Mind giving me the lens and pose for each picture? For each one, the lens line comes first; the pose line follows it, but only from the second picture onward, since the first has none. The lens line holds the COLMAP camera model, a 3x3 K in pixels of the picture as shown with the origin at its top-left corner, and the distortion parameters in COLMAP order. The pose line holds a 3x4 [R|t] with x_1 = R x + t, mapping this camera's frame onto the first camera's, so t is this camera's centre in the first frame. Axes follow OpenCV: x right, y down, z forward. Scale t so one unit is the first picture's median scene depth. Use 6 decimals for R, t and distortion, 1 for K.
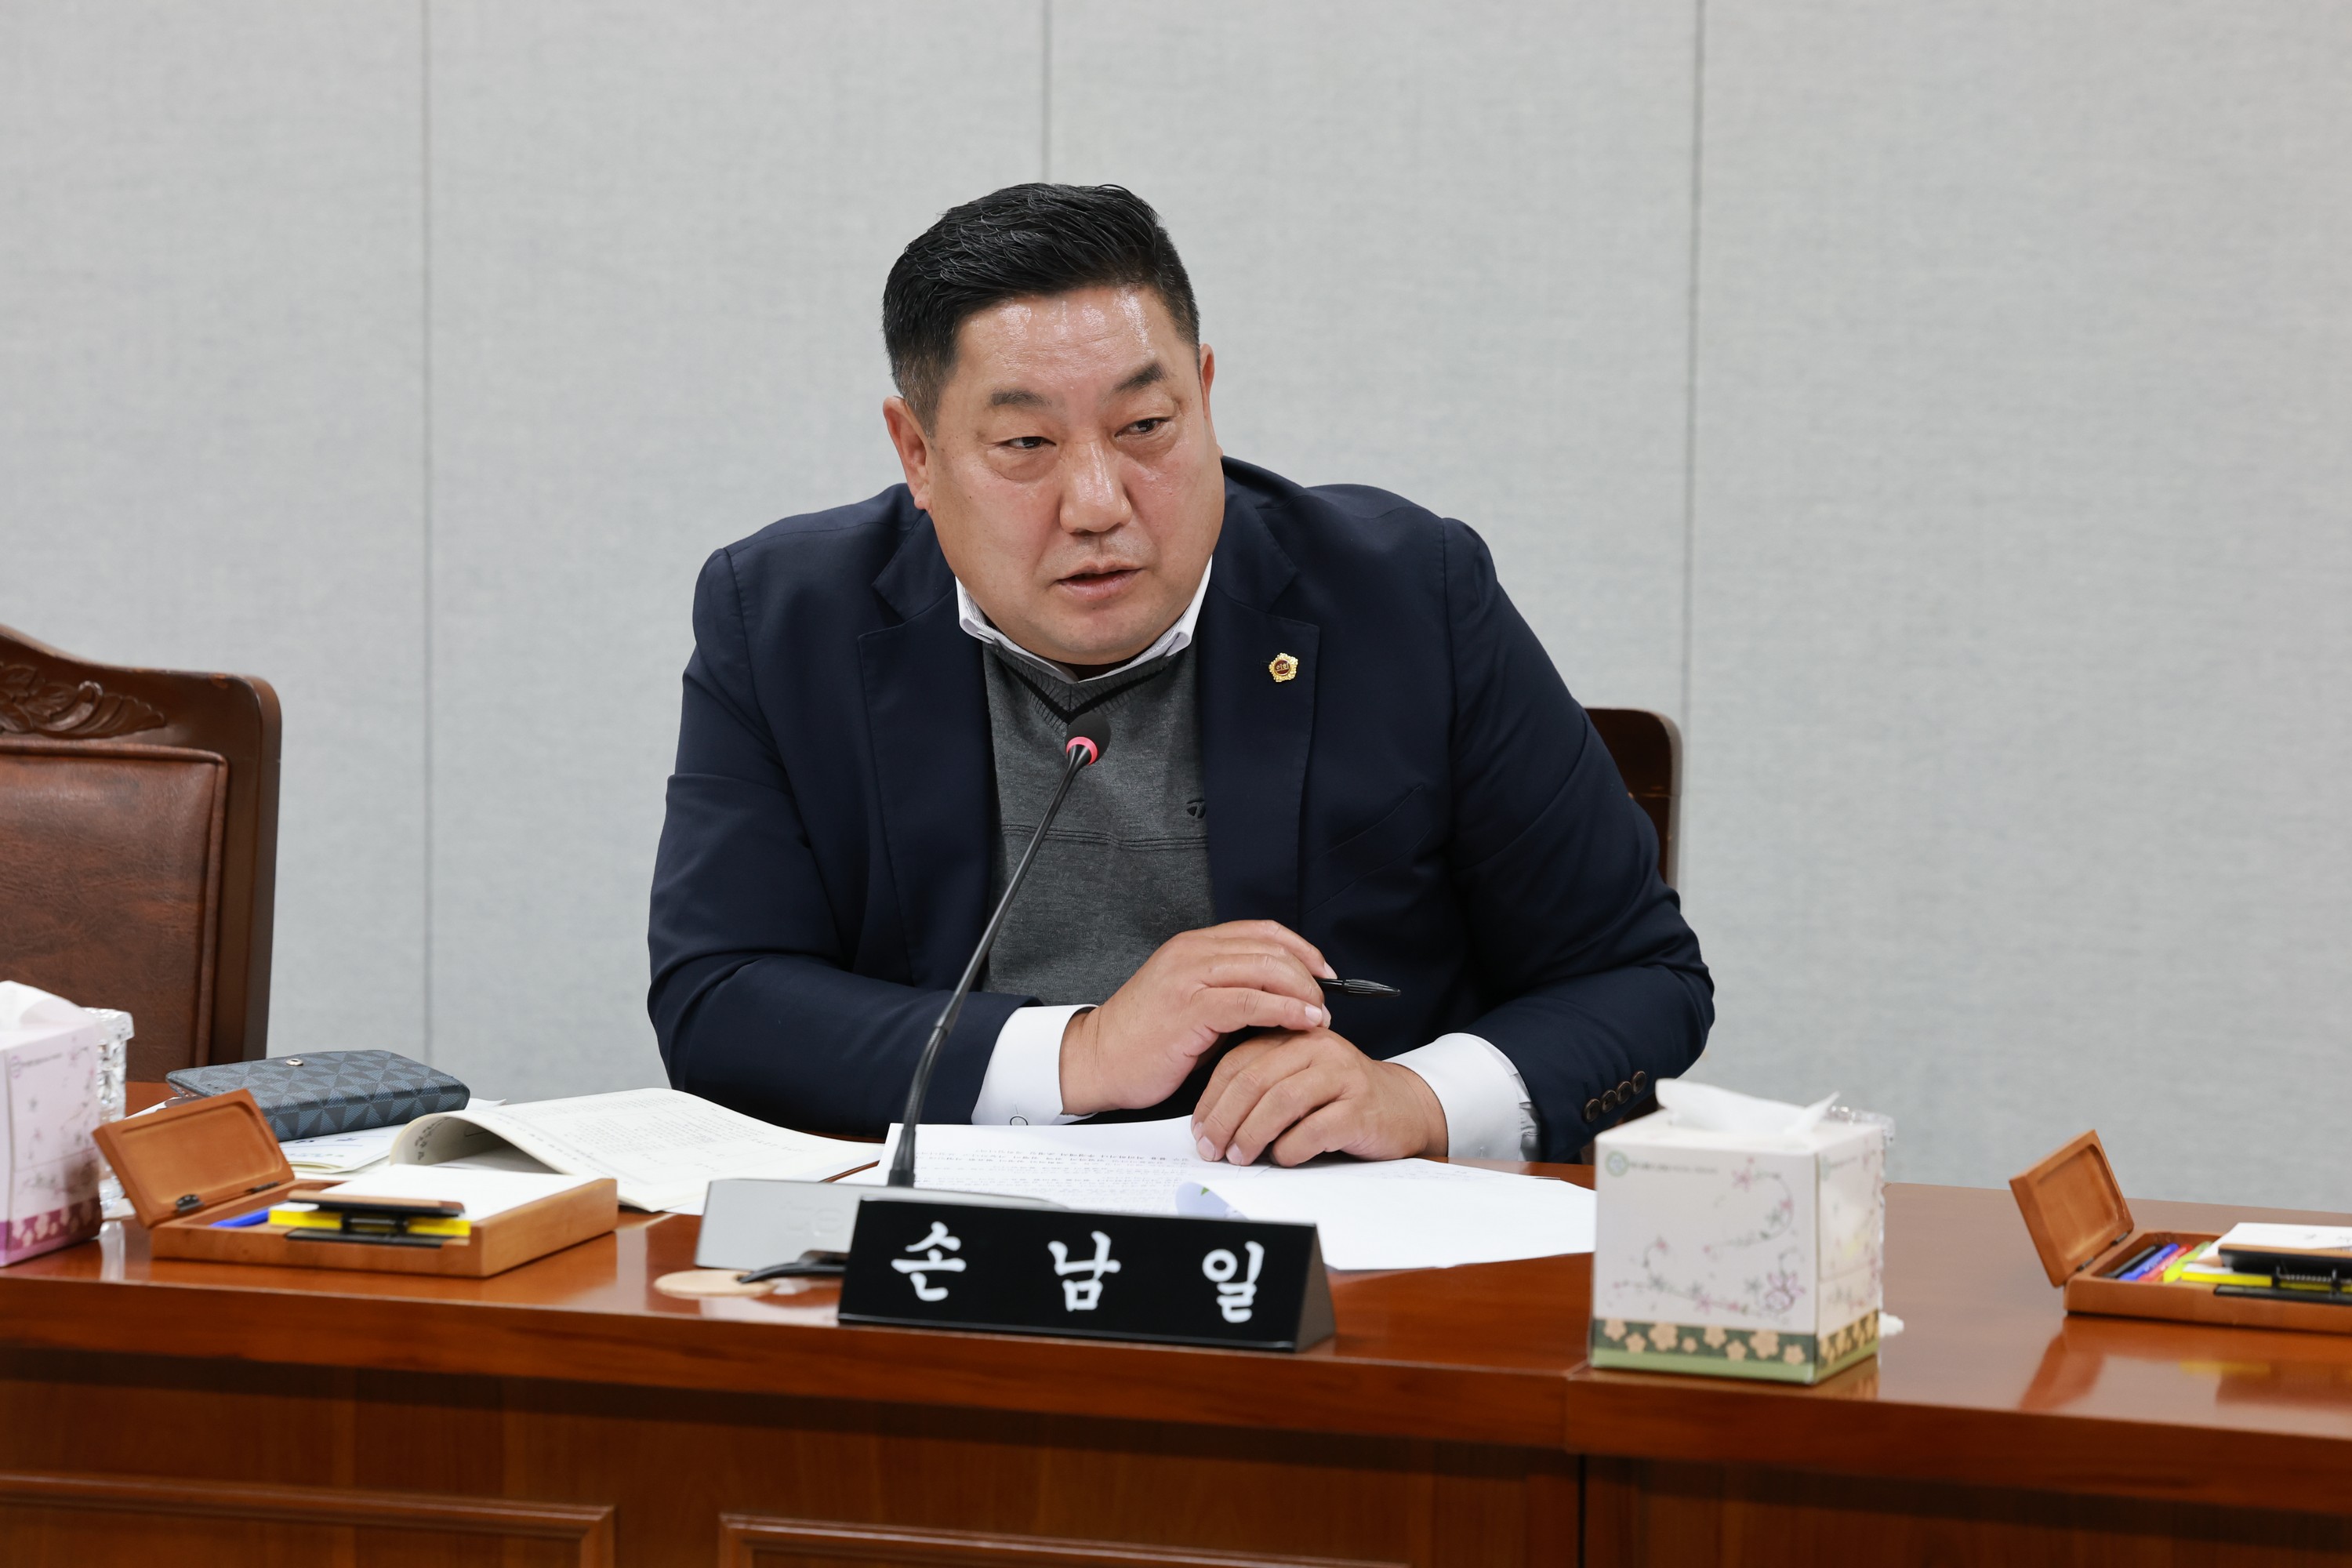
lens RADIAL K [[8176.4, 0, 1176.0], [0, 8176.4, 784.0], [0, 0, 1]] dist [0.275260, 6.675866]
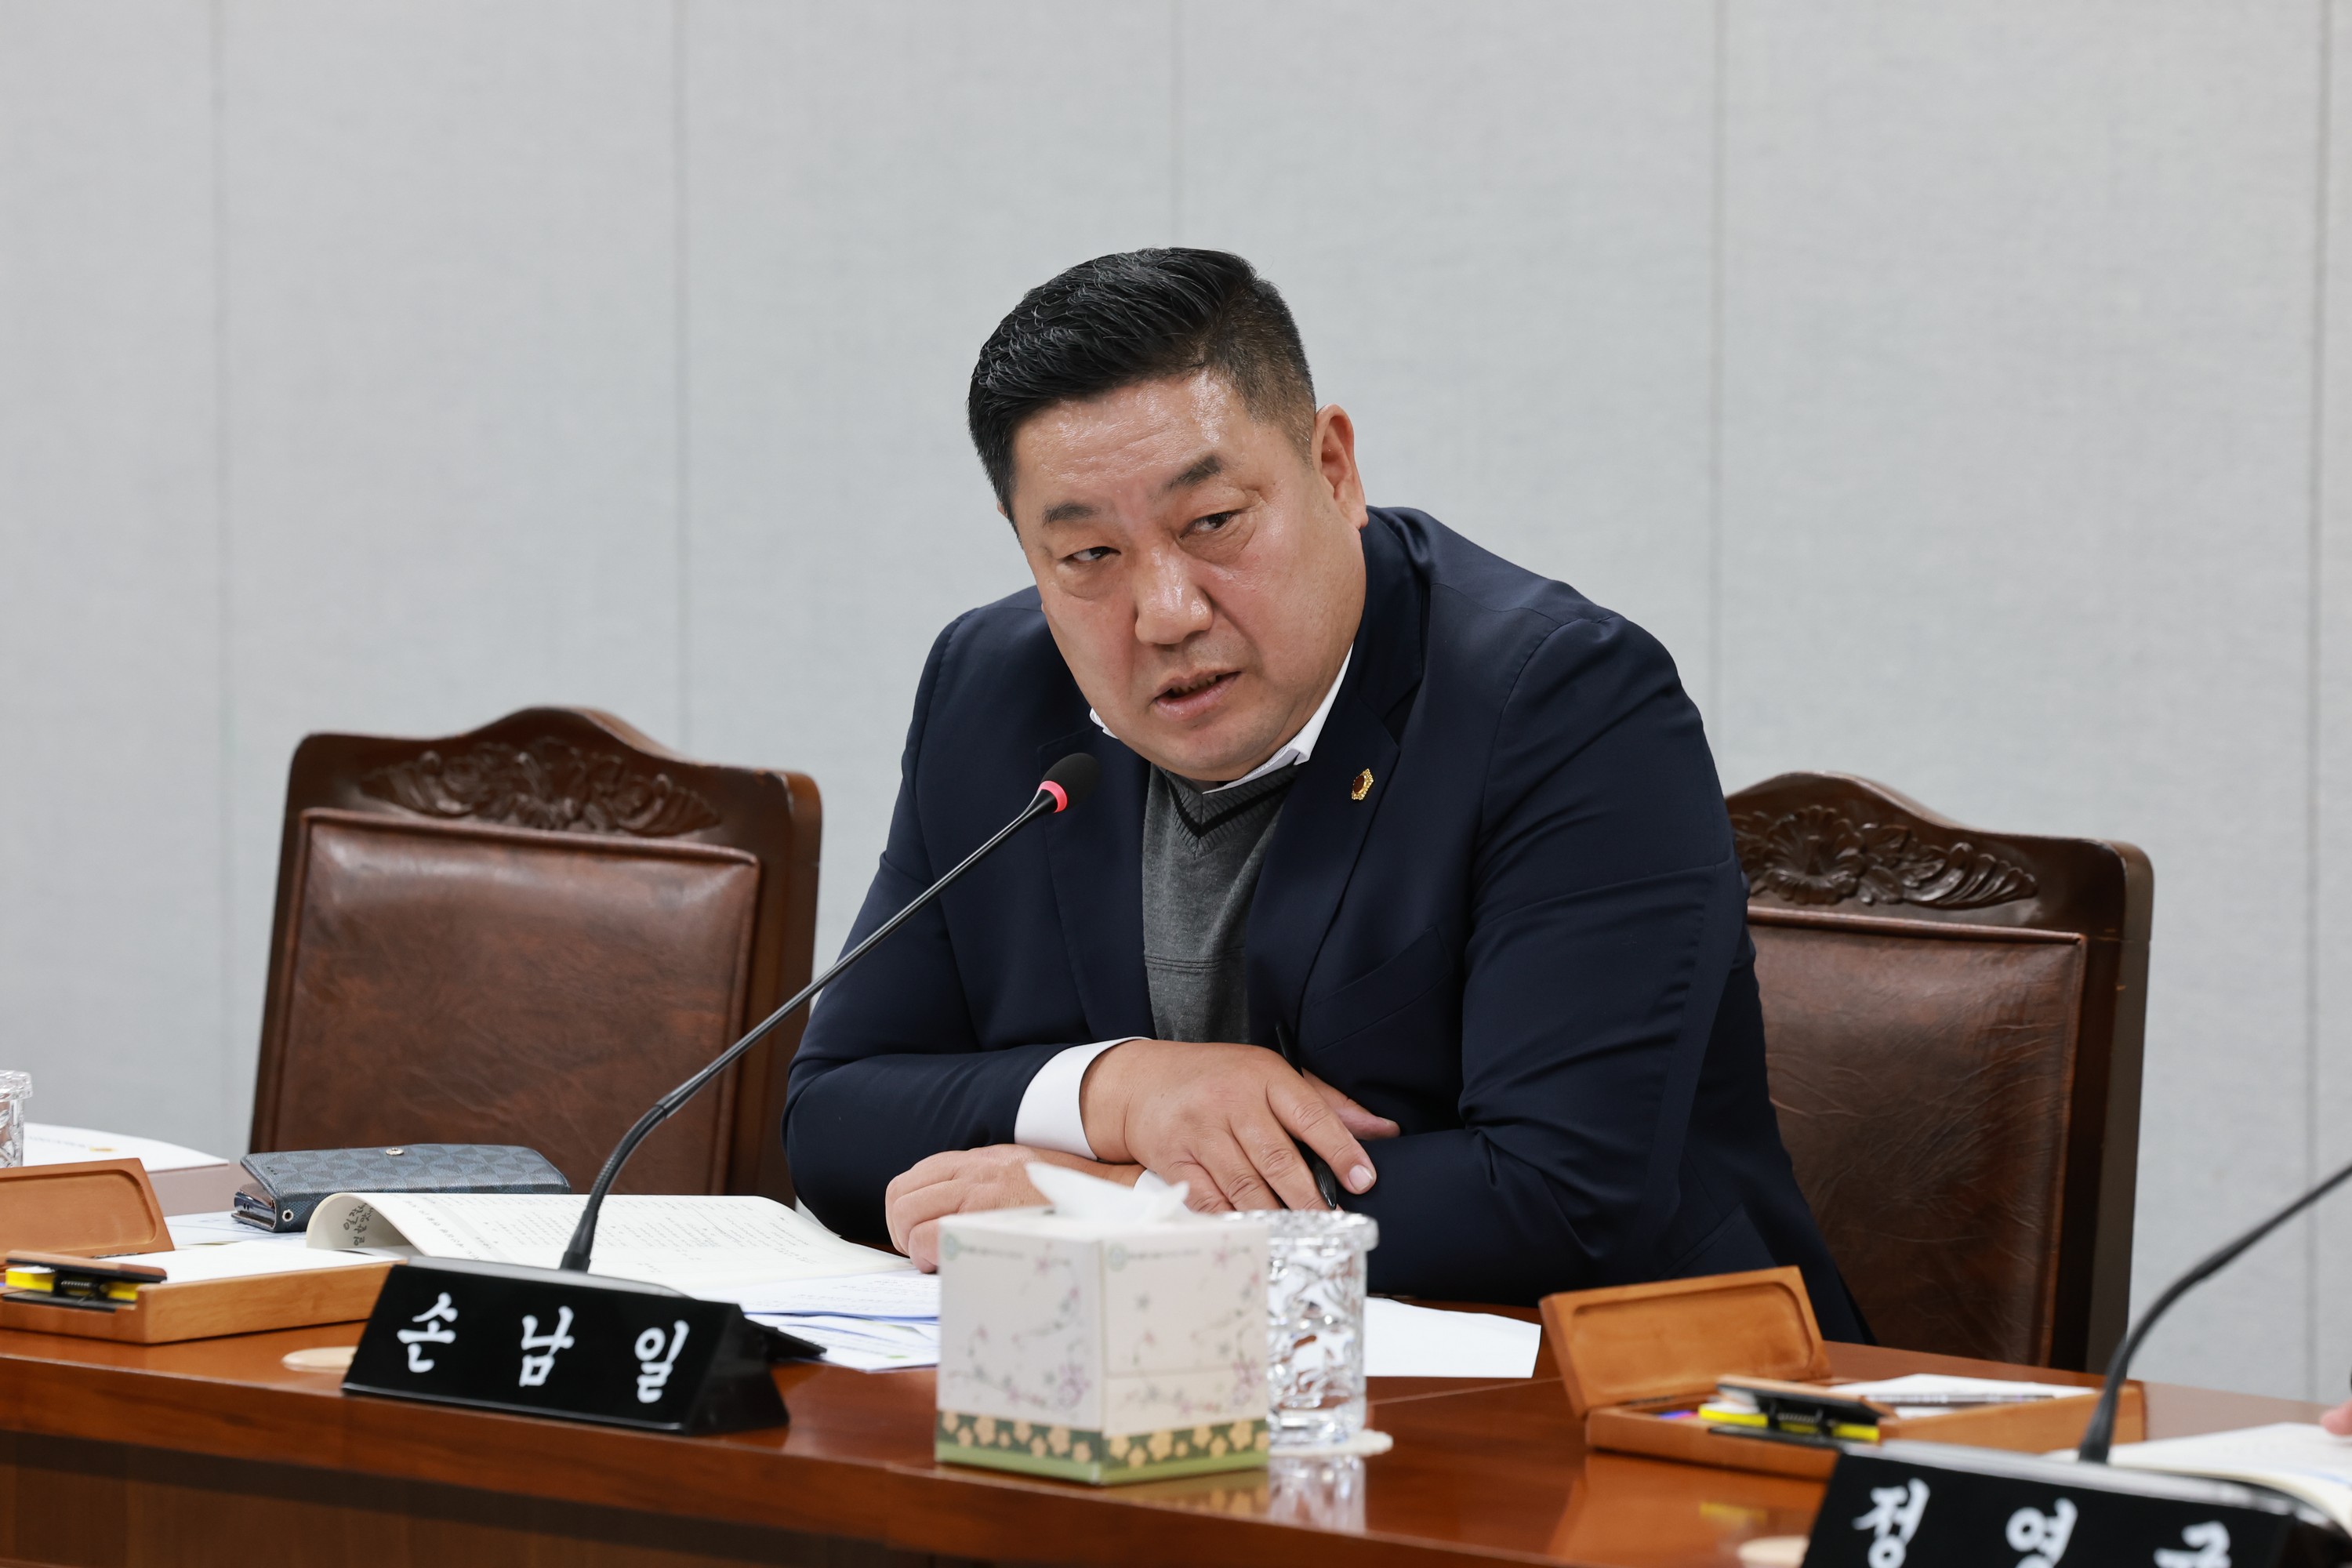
lens RADIAL K [[11285.7, 0, 1176.0], [0, 11285.7, 784.0], [0, 0, 1]] dist [0.781591, 23.233433]
pose [[0.901376, 0.023203, -0.432415, 0.617917], [-0.037230, 0.999019, -0.023999, 0.022168], [0.431434, 0.037731, 0.901355, -0.169962]]
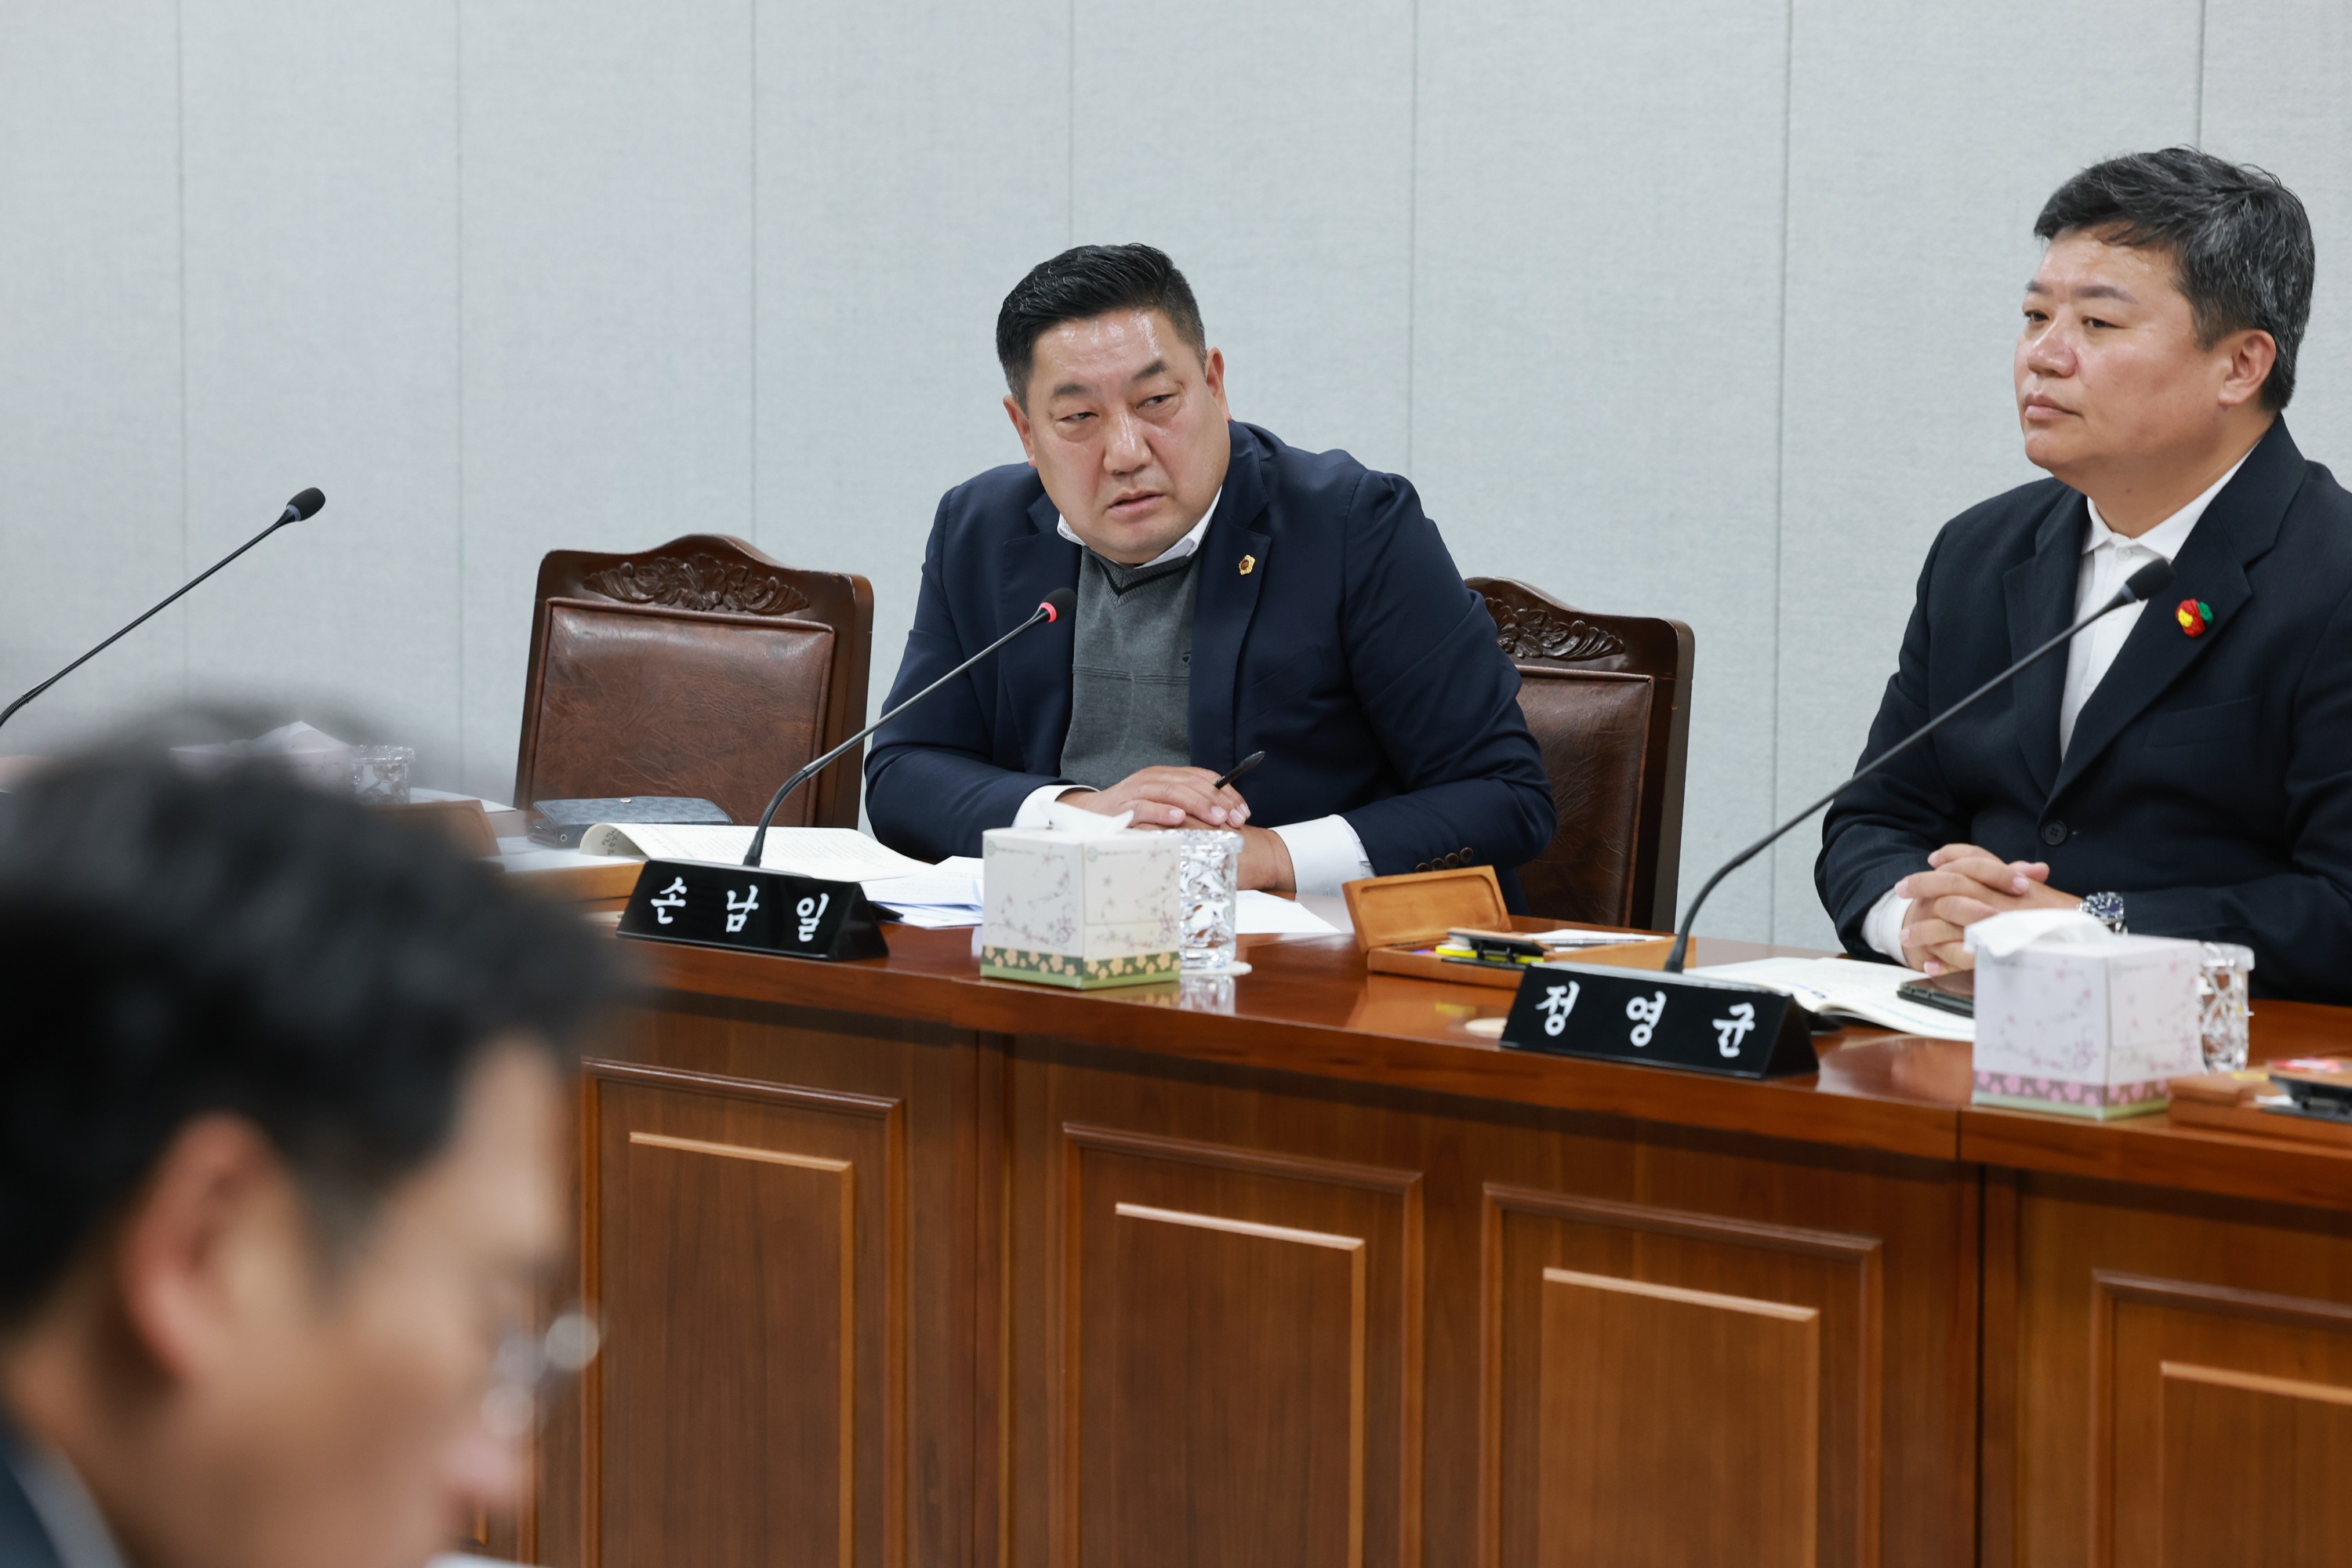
lens RADIAL K [[7621.5, 0, 1176.0], [0, 7621.5, 784.0], [0, 0, 1]] dist [0.275785, 1.804484]
pose [[0.913002, 0.037623, -0.406216, 0.658643], [-0.043349, 0.999048, -0.004900, 0.037902], [0.405645, 0.022083, 0.913764, -0.325068]]
